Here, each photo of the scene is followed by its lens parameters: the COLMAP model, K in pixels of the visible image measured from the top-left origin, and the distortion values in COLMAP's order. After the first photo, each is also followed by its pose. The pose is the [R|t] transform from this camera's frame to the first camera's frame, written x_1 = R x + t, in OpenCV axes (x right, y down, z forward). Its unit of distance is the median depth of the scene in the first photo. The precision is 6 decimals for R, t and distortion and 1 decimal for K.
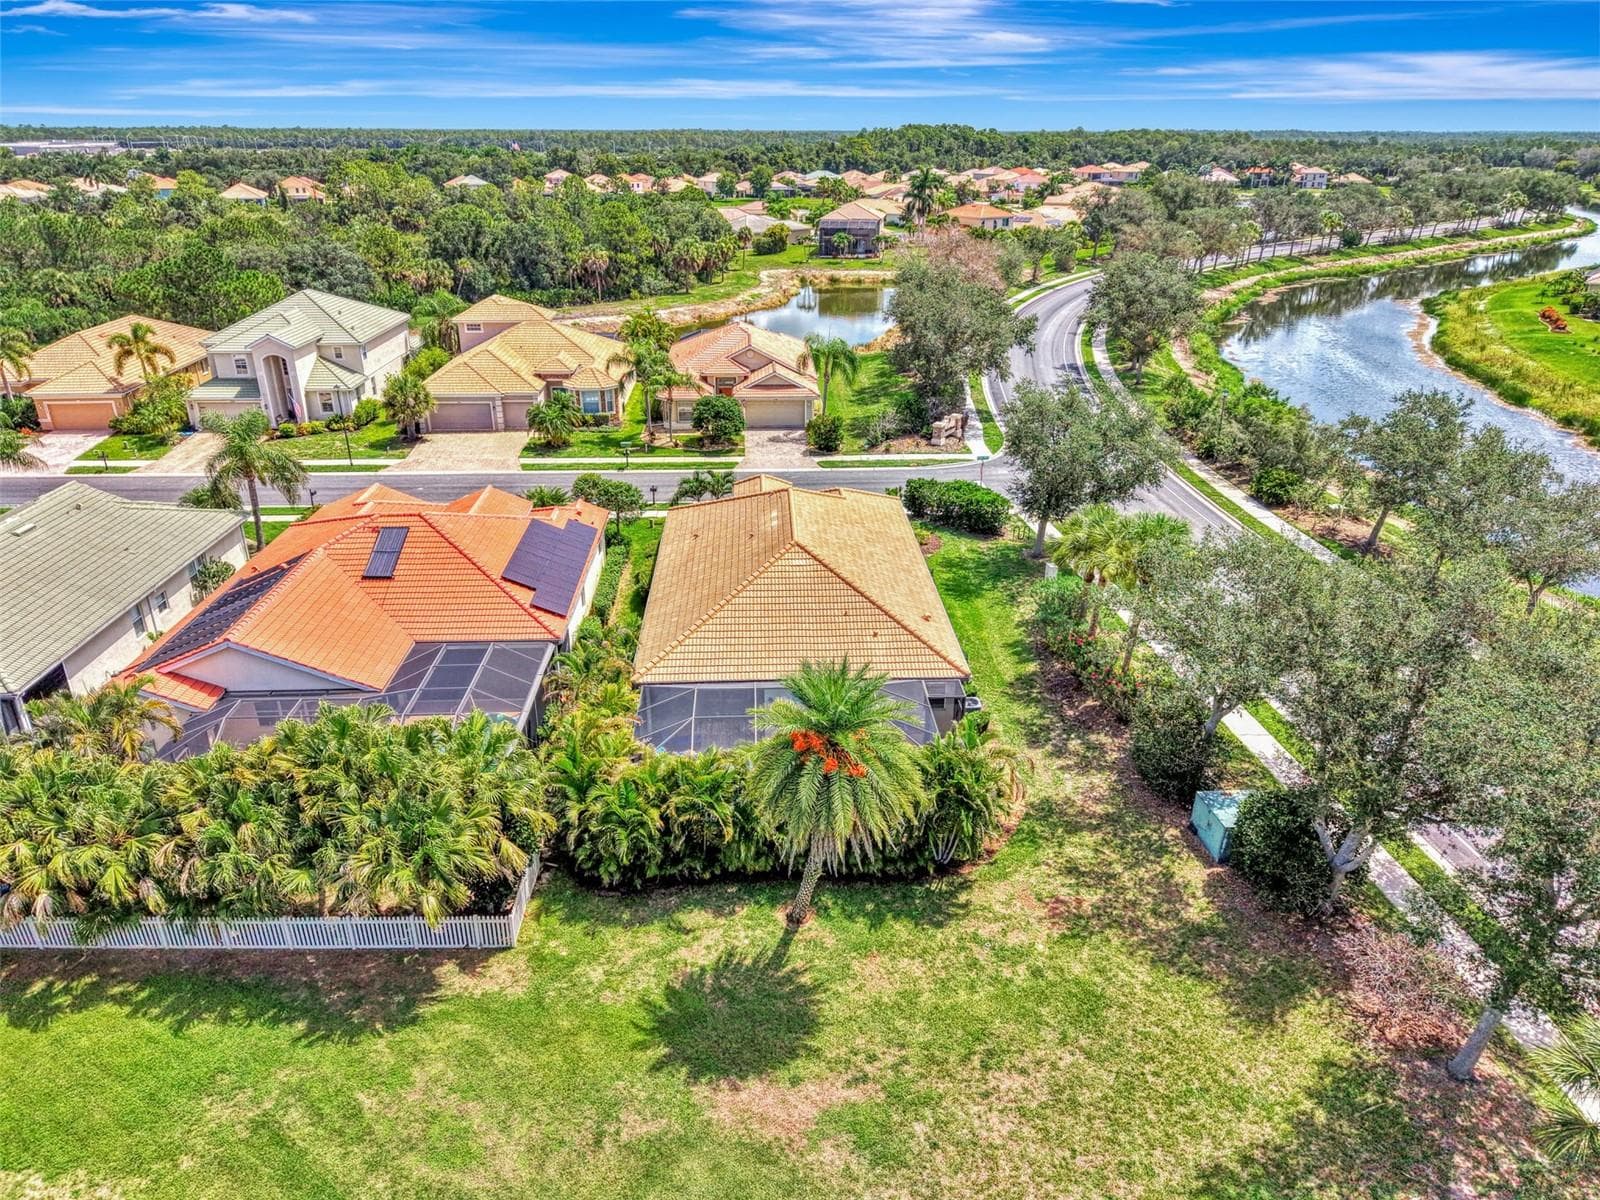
lens RADIAL K [[1087.4, 0, 800.0], [0, 1087.4, 600.0], [0, 0, 1]] dist [0.001543, -0.002873]
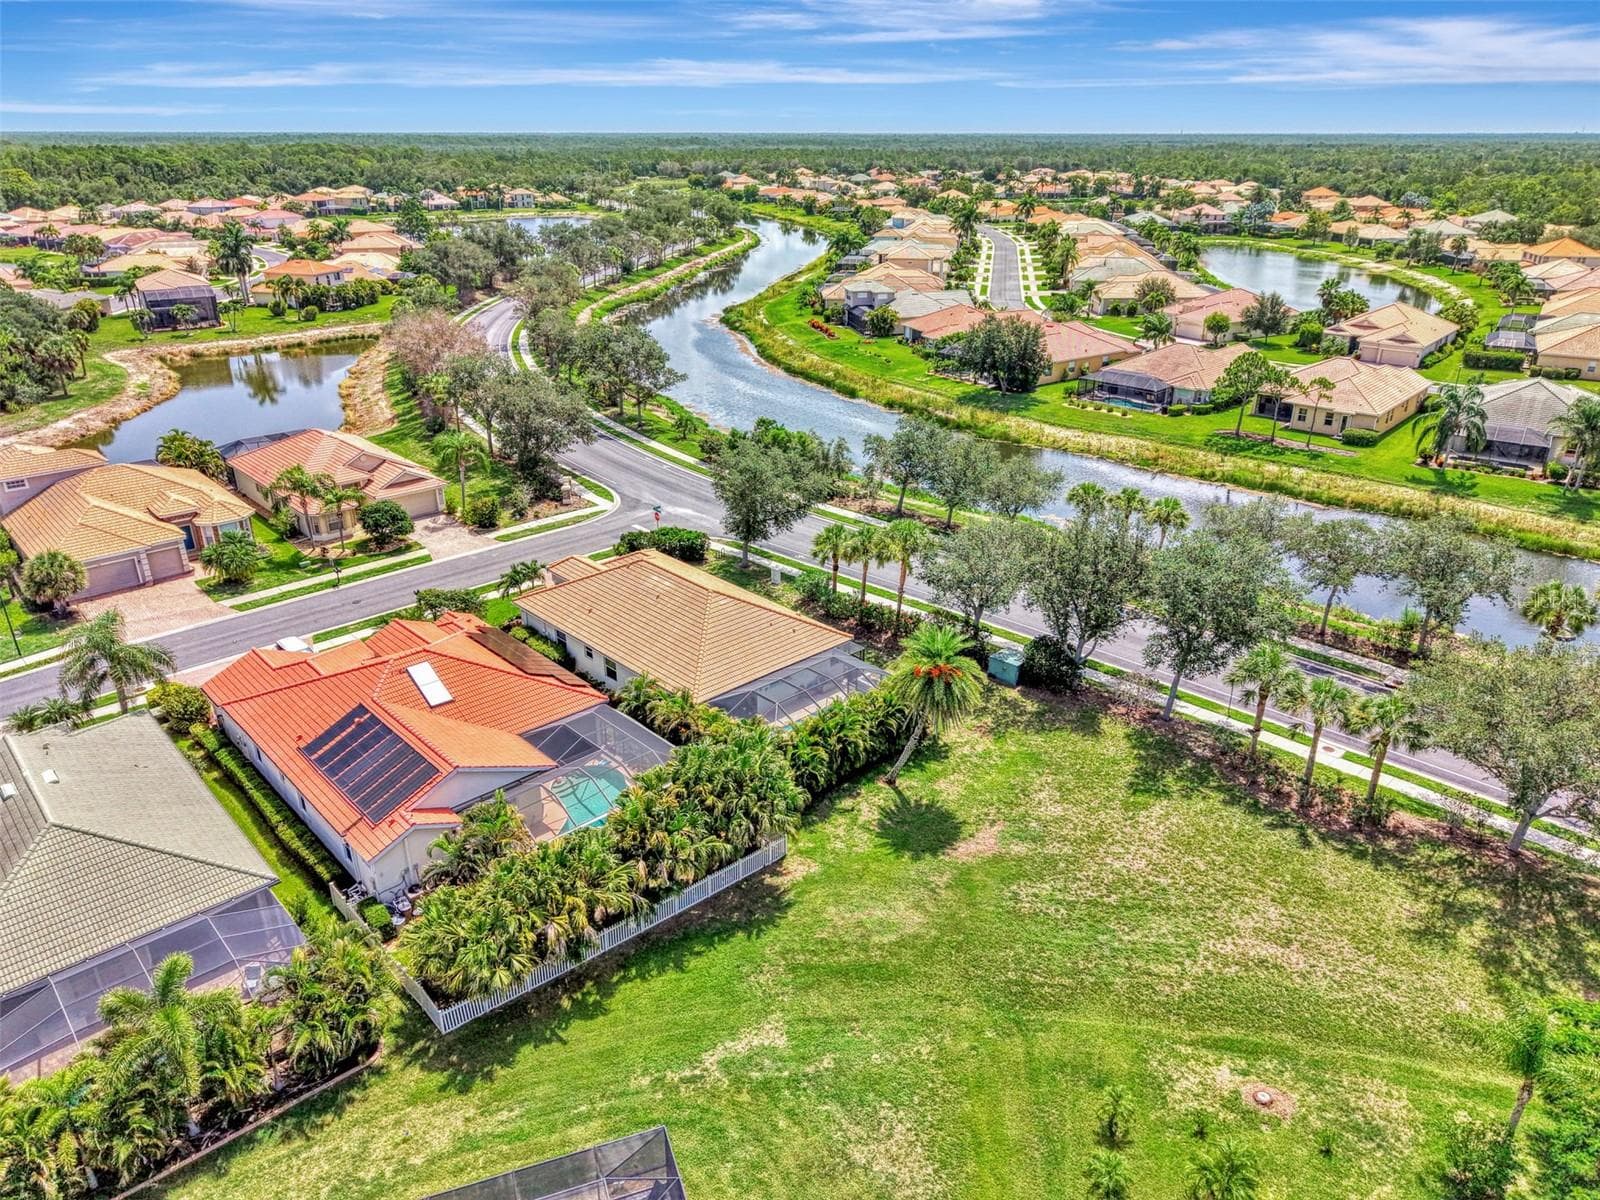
lens RADIAL K [[1072.8, 0, 800.0], [0, 1072.8, 600.0], [0, 0, 1]] dist [0.060510, -0.070403]
pose [[0.759497, -0.261625, 0.595581, -0.877097], [0.260279, 0.961296, 0.090363, -0.158631], [-0.596171, 0.086387, 0.798197, -0.291923]]
